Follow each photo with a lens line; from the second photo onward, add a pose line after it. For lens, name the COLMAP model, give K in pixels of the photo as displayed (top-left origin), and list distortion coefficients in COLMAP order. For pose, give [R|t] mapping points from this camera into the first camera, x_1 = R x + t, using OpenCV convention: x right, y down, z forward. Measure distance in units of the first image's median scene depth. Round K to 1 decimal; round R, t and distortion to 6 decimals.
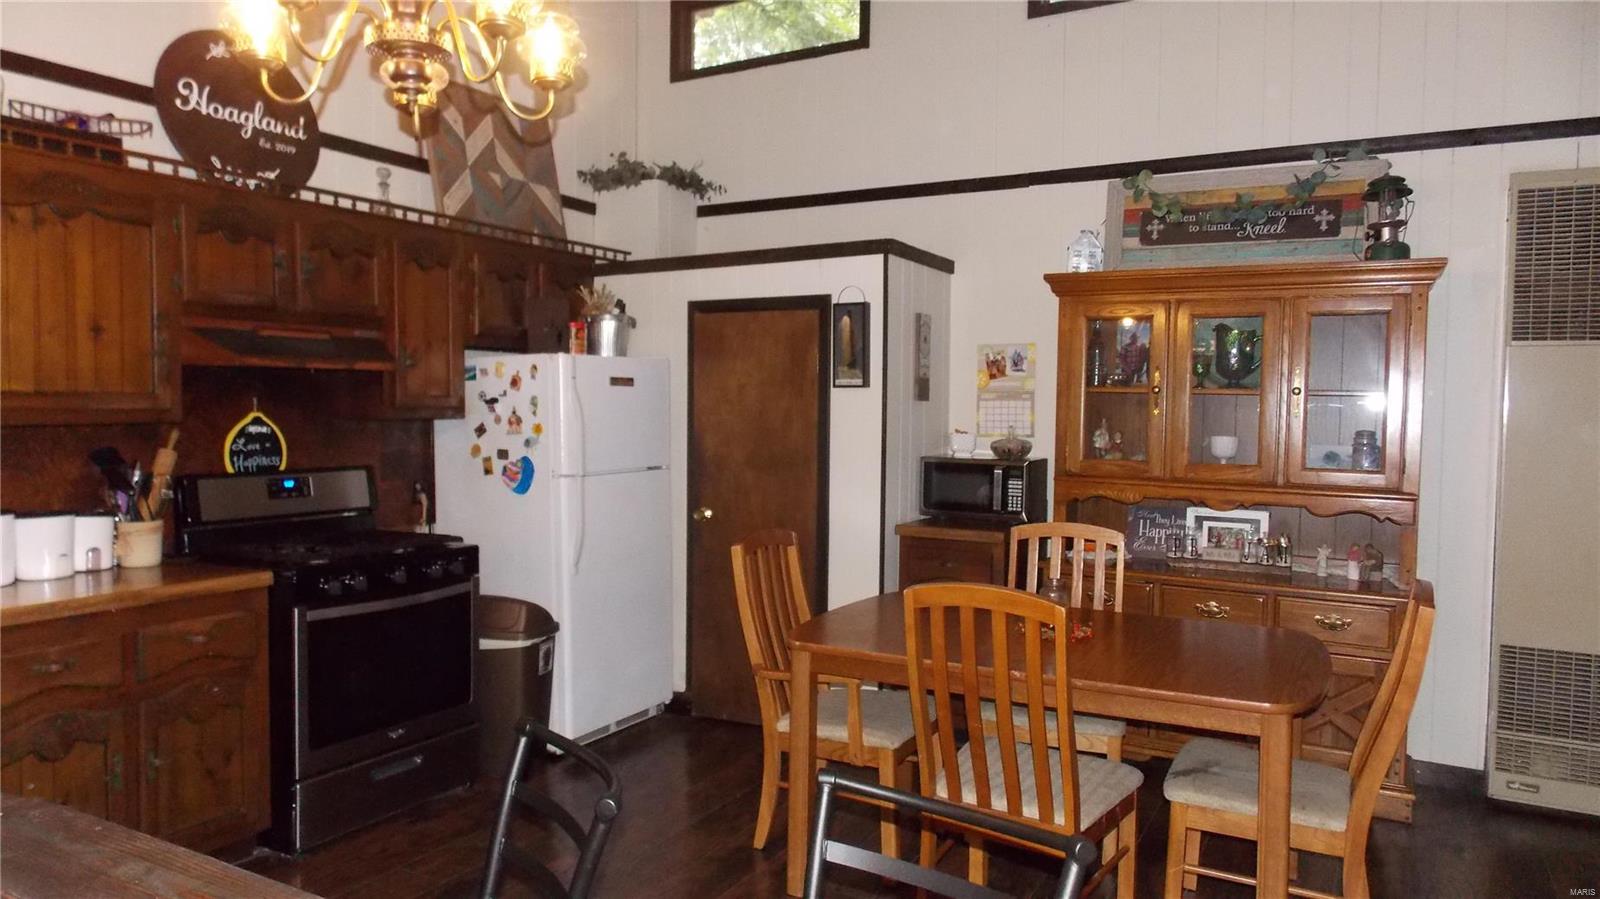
lens RADIAL K [[1038.2, 0, 800.0], [0, 1038.2, 449.5], [0, 0, 1]] dist [0.007373, 0.000515]
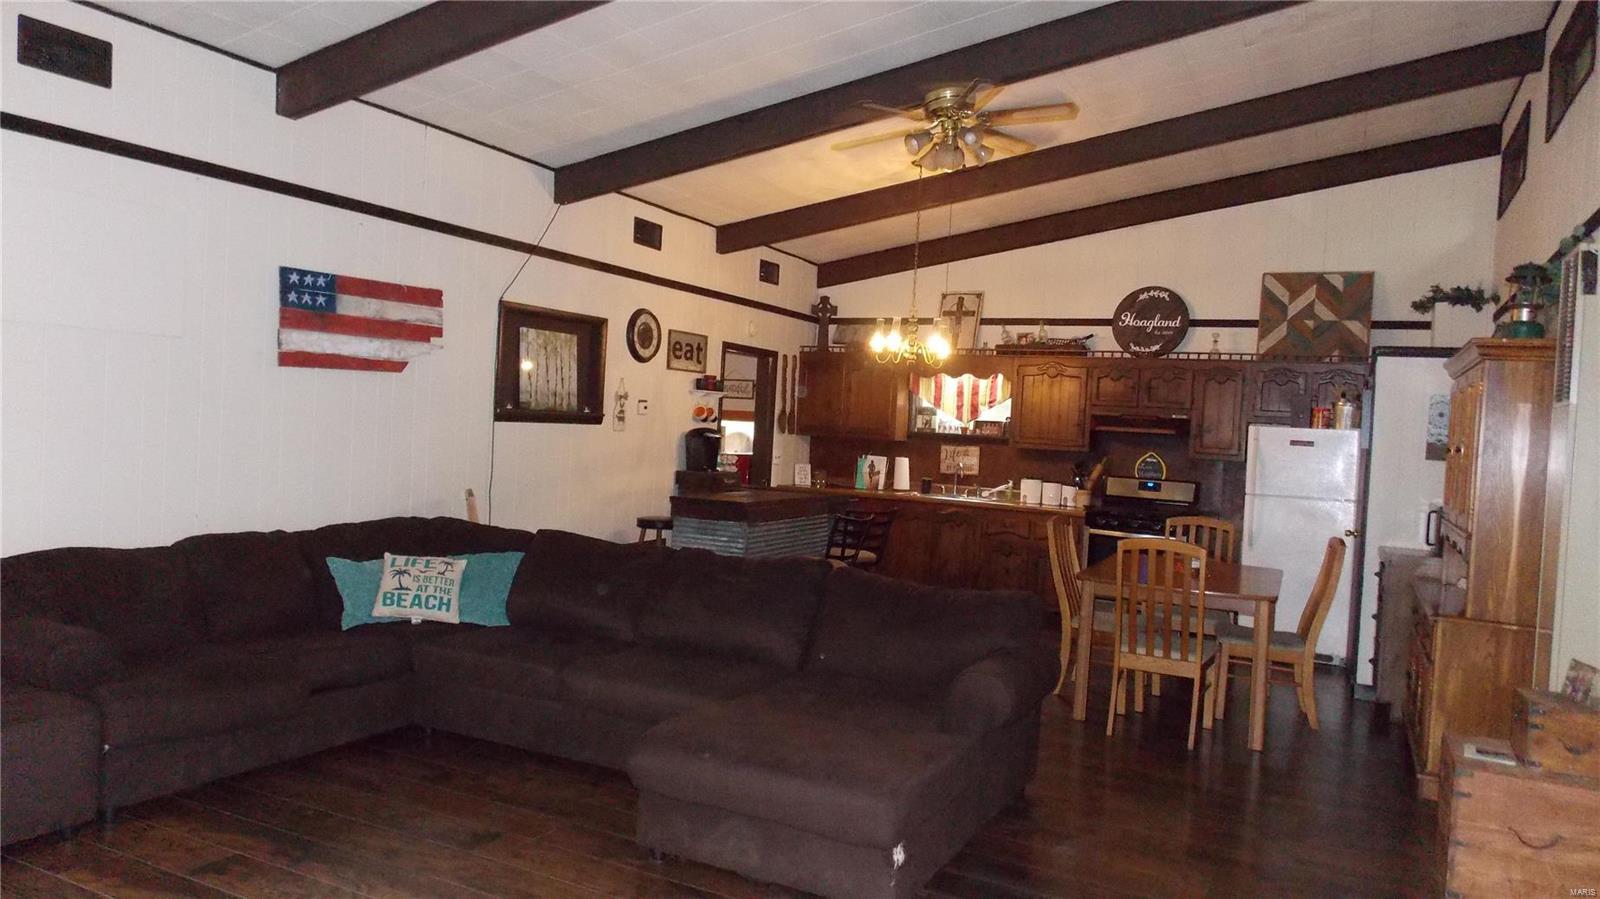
lens RADIAL K [[1038.2, 0, 800.0], [0, 1038.2, 449.5], [0, 0, 1]] dist [0.007373, 0.000515]
pose [[0.053867, 0.019343, -0.998361, 1.561406], [-0.102998, 0.994587, 0.013712, 0.004702], [0.993222, 0.102091, 0.055568, 0.126301]]
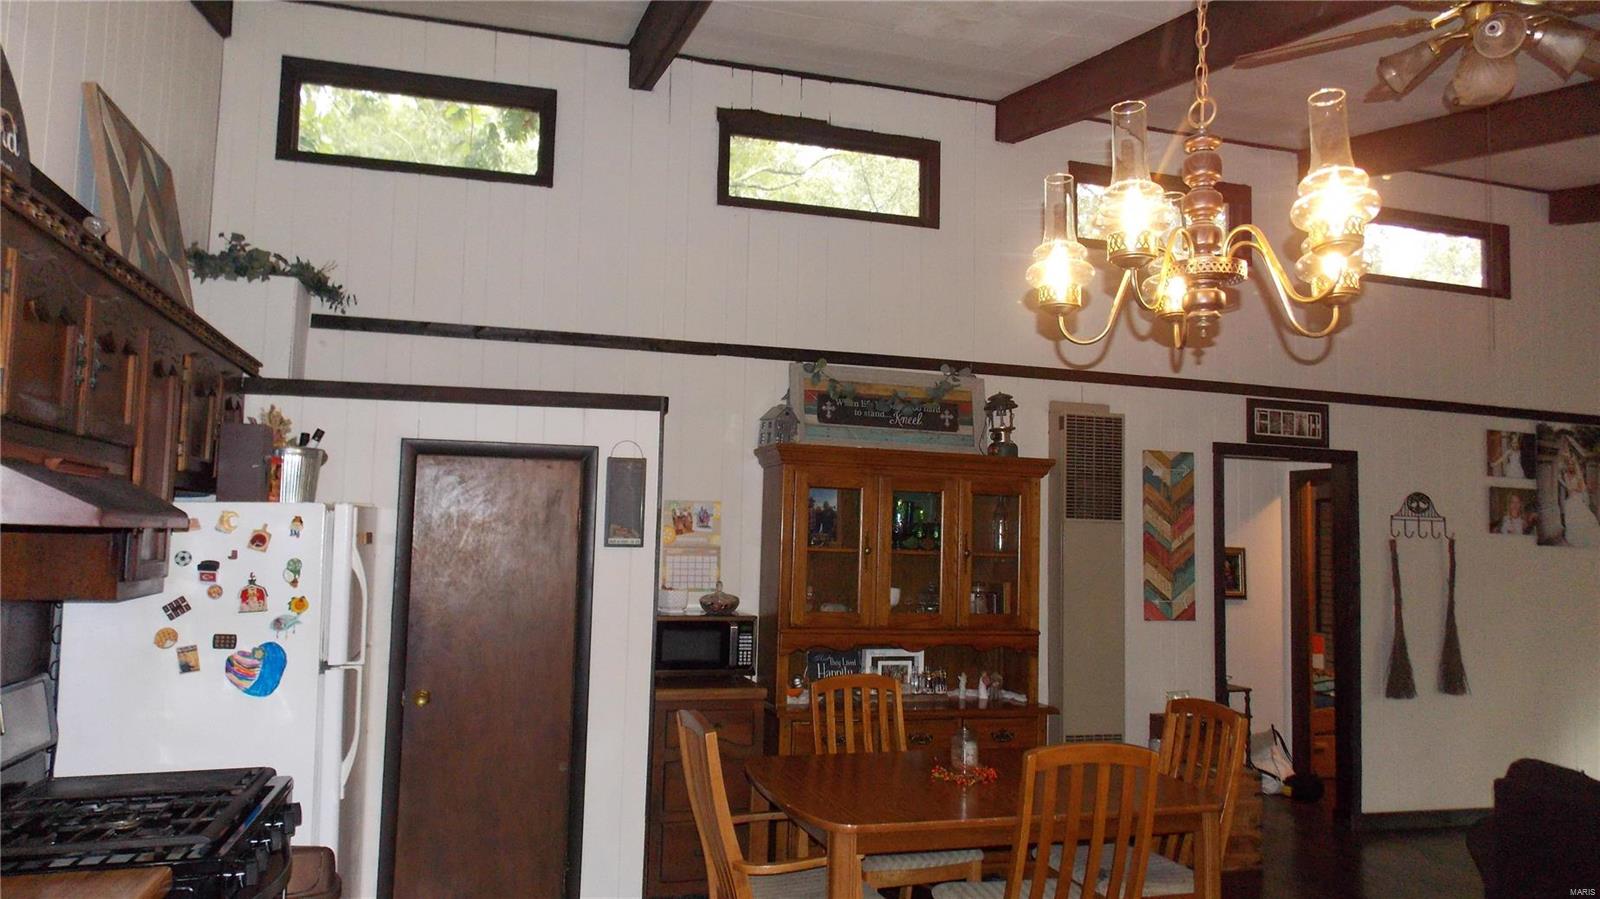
lens RADIAL K [[1038.2, 0, 800.0], [0, 1038.2, 449.5], [0, 0, 1]] dist [0.007373, 0.000515]
pose [[0.714356, 0.066087, 0.696655, -0.509070], [0.015966, 0.993732, -0.110640, -0.040711], [-0.699600, 0.090159, 0.708824, 0.209458]]
